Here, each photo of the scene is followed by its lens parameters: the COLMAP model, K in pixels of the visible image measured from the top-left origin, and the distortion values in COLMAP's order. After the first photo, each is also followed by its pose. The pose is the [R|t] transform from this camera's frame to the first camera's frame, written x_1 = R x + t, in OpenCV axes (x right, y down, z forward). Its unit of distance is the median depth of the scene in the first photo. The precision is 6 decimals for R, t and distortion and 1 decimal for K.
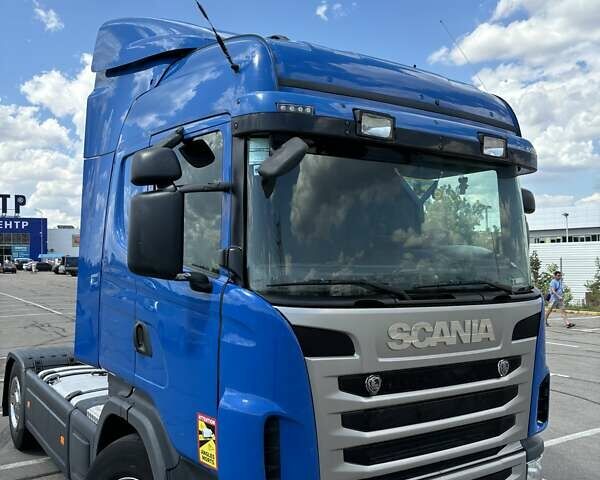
lens RADIAL K [[603.2, 0, 299.5], [0, 603.2, 244.9], [0, 0, 1]] dist [0.031985, -0.014714]
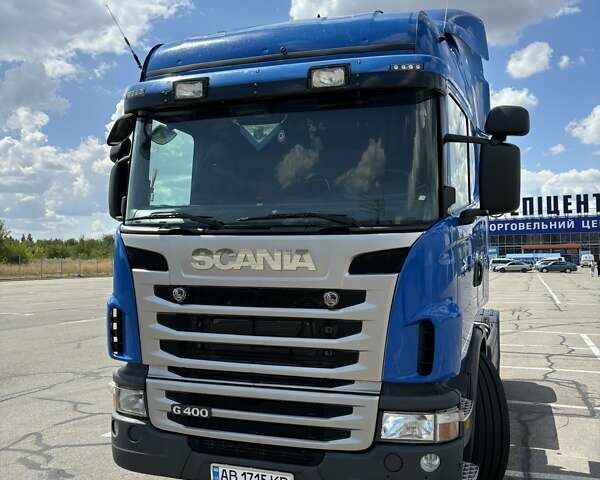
lens RADIAL K [[603.2, 0, 299.5], [0, 603.2, 244.9], [0, 0, 1]] dist [0.031985, -0.014714]
pose [[0.607385, -0.023021, -0.794074, 1.197099], [0.021940, 0.999685, -0.012200, 0.137502], [0.794105, -0.010012, 0.607699, 0.401476]]
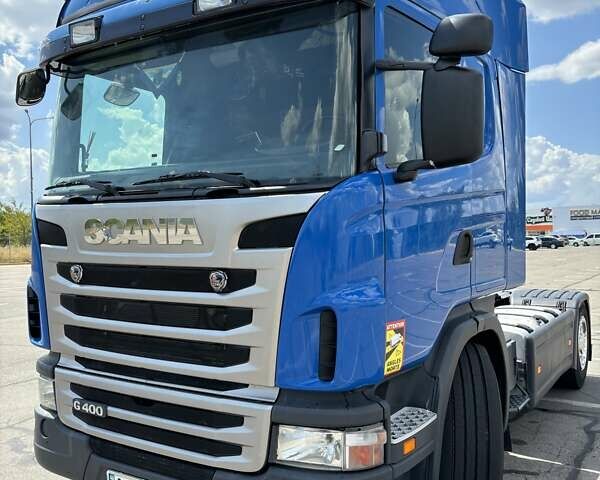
lens RADIAL K [[603.2, 0, 299.5], [0, 603.2, 244.9], [0, 0, 1]] dist [0.031985, -0.014714]
pose [[0.400576, 0.005530, -0.916247, 1.201146], [0.034399, 0.999186, 0.021069, 0.158293], [0.915618, -0.039958, 0.400059, 0.869046]]
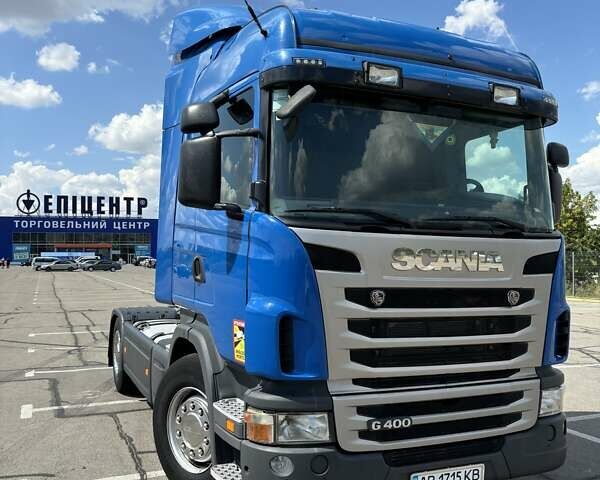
lens RADIAL K [[599.9, 0, 300.0], [0, 599.9, 240.0], [0, 0, 1]] dist [0.146427, -0.491745]
pose [[0.984067, 0.000072, -0.177799, 0.168408], [-0.001952, 0.999944, -0.010403, 0.123037], [0.177788, 0.010585, 0.984012, -0.154156]]
